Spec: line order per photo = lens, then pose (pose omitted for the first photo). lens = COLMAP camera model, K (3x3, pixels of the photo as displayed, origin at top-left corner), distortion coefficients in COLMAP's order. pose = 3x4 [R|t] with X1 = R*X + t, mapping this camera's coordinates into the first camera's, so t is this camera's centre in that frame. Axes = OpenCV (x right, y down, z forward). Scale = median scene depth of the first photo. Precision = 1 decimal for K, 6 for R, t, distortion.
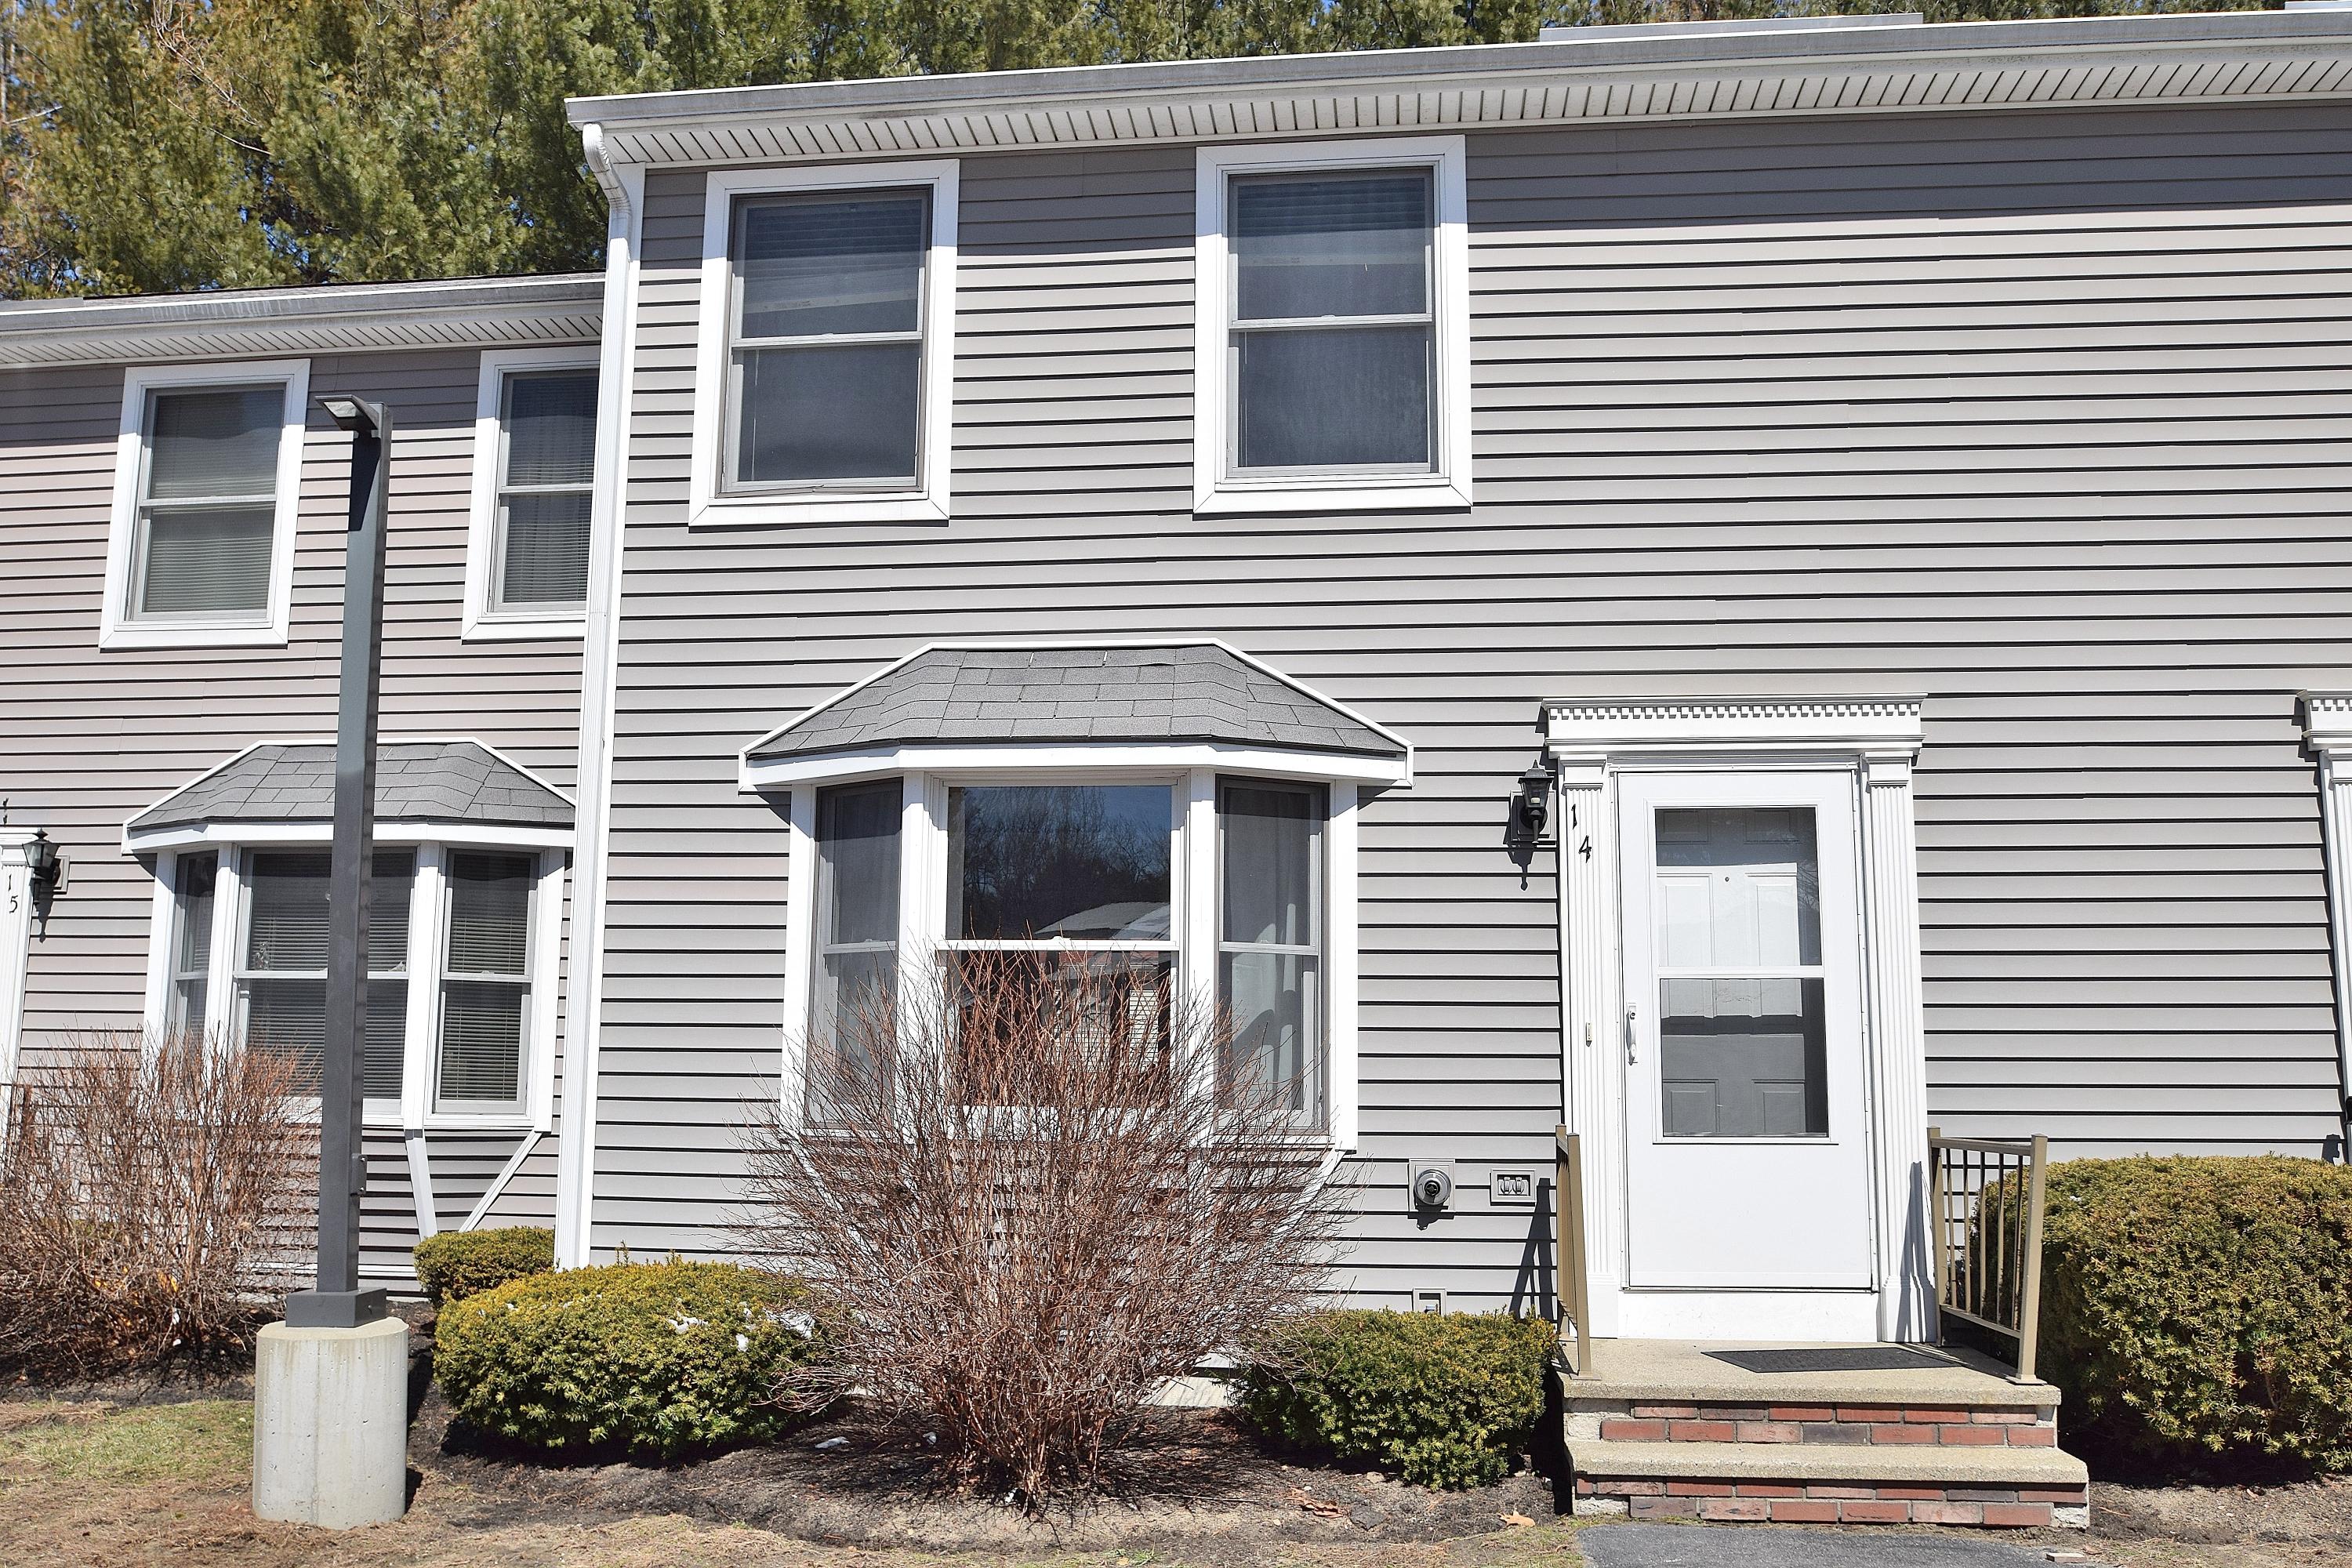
lens RADIAL K [[1834.2, 0, 1173.6], [0, 1834.2, 847.0], [0, 0, 1]] dist [-0.054925, 0.007797]
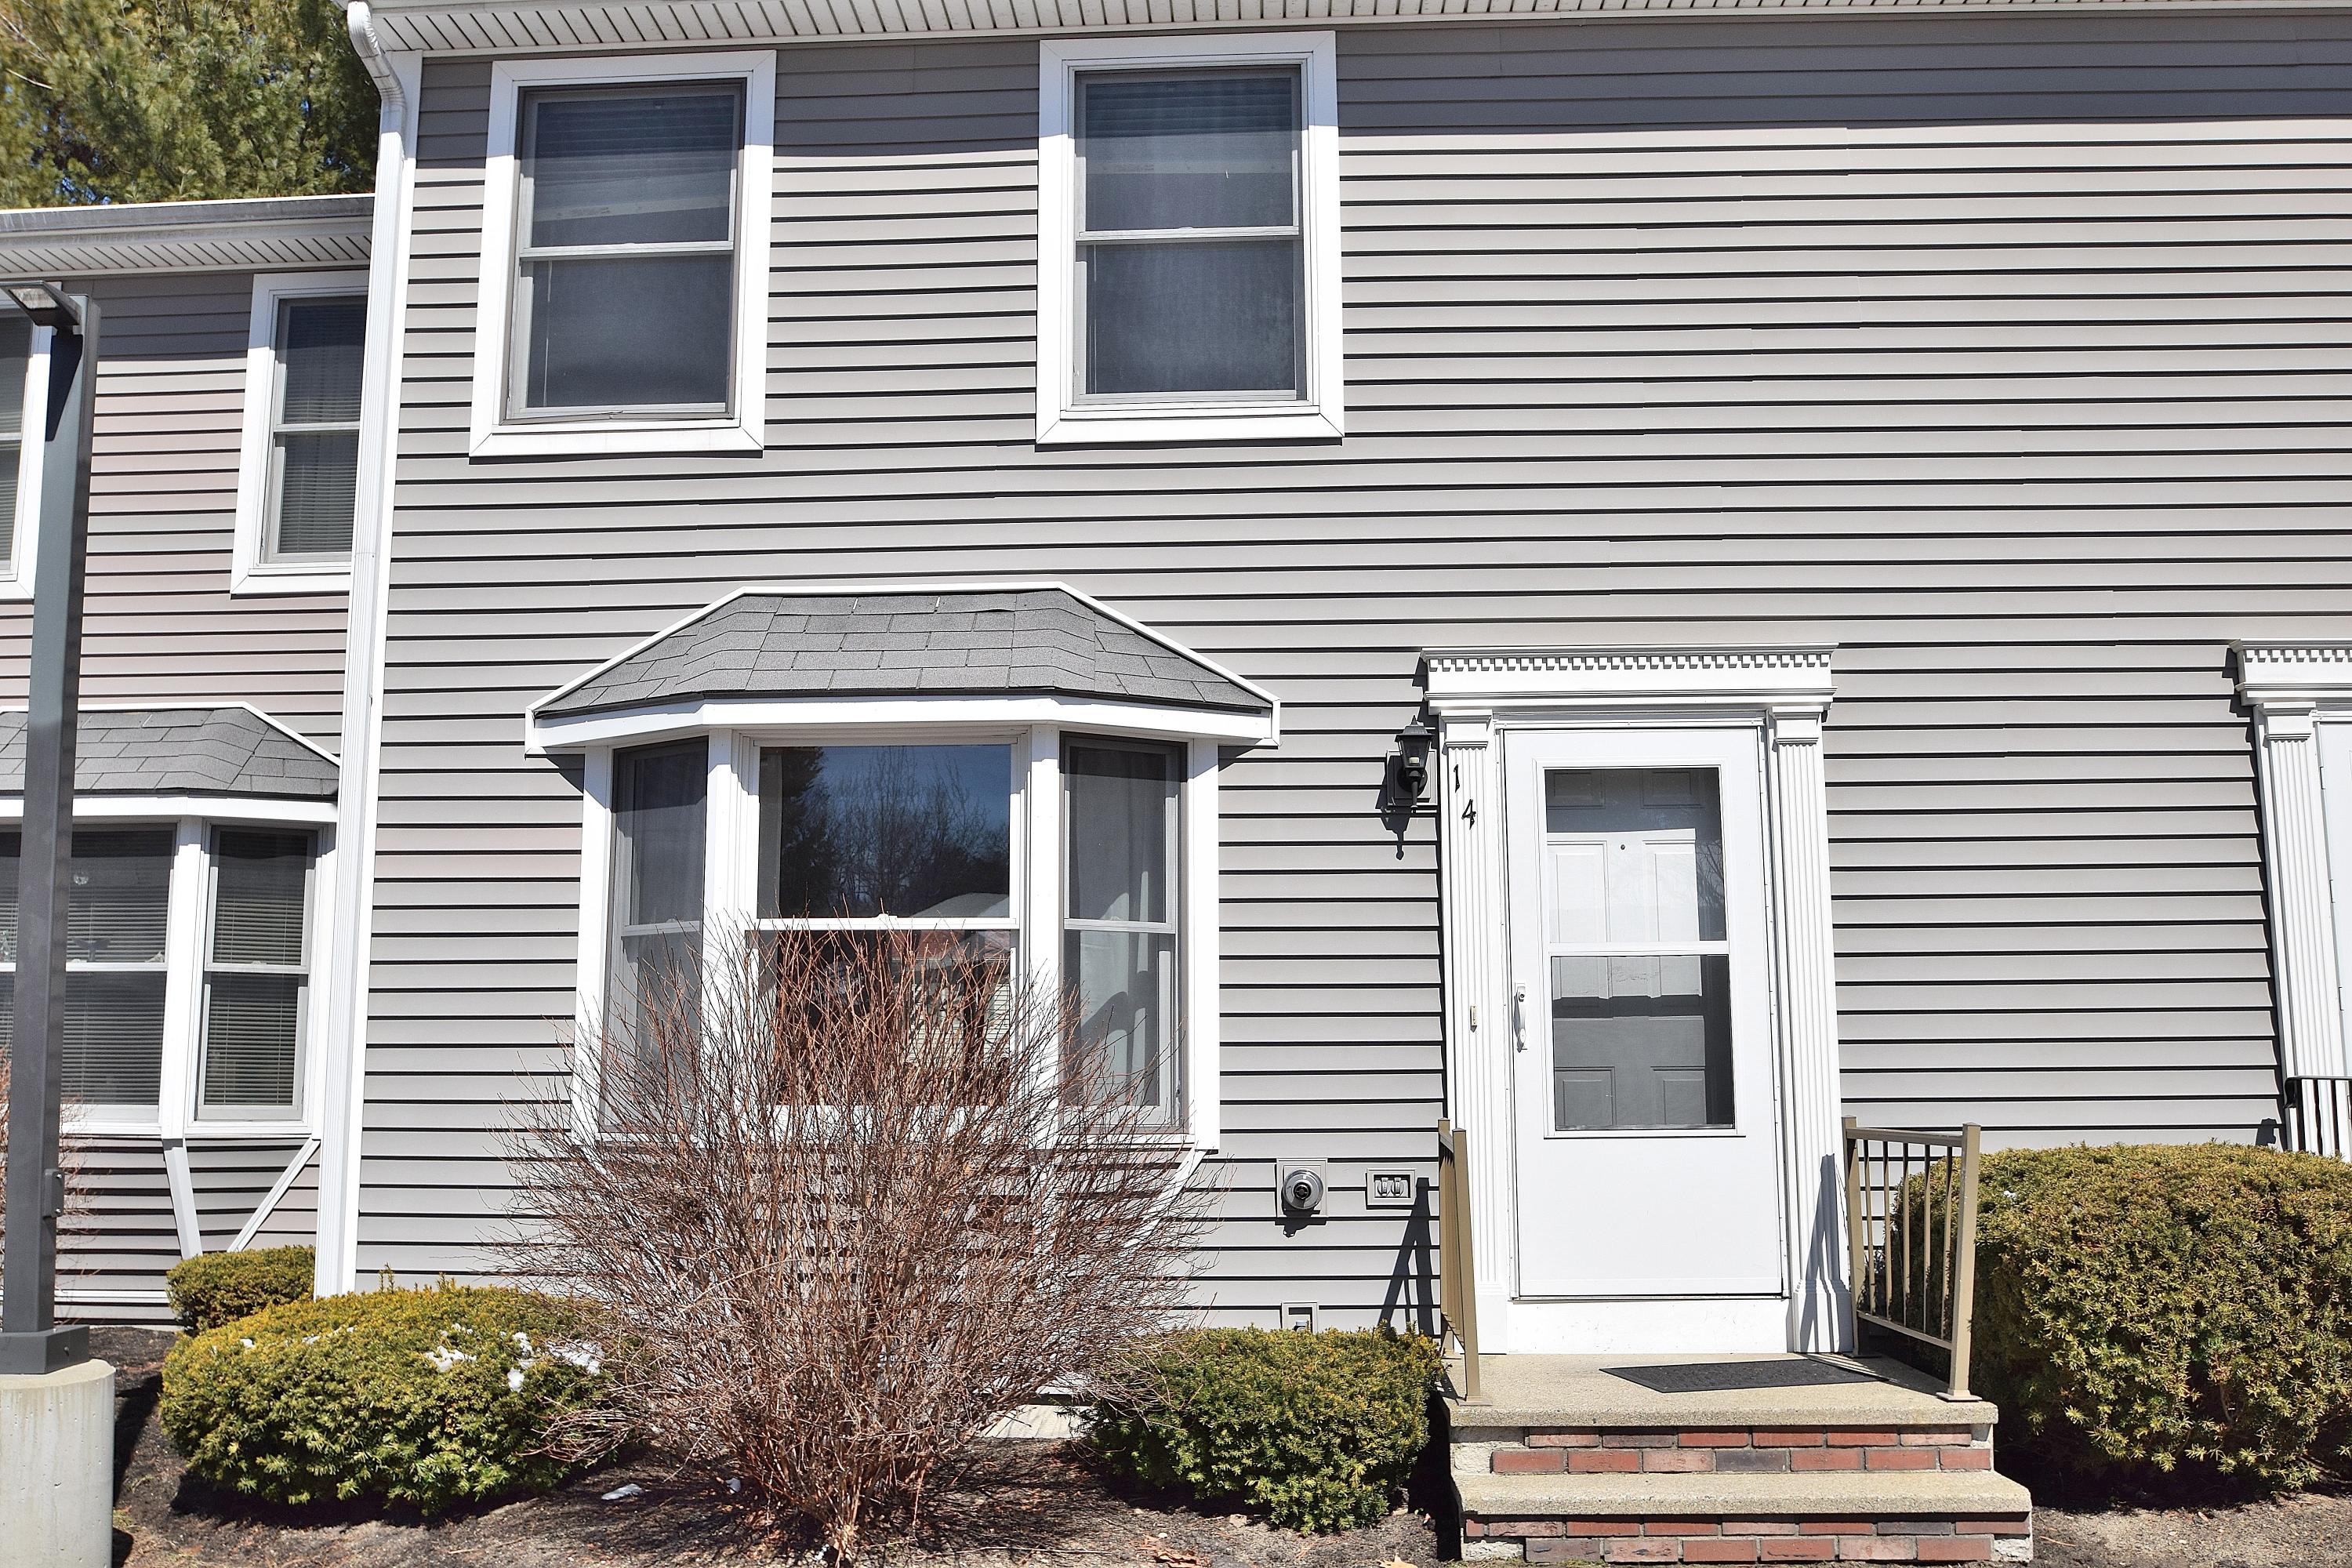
lens RADIAL K [[1834.2, 0, 1173.6], [0, 1834.2, 847.0], [0, 0, 1]] dist [-0.054925, 0.007797]
pose [[0.997641, -0.003472, 0.068561, 0.017267], [0.003290, 0.999991, 0.002767, 0.014774], [-0.068570, -0.002535, 0.997643, 0.107256]]
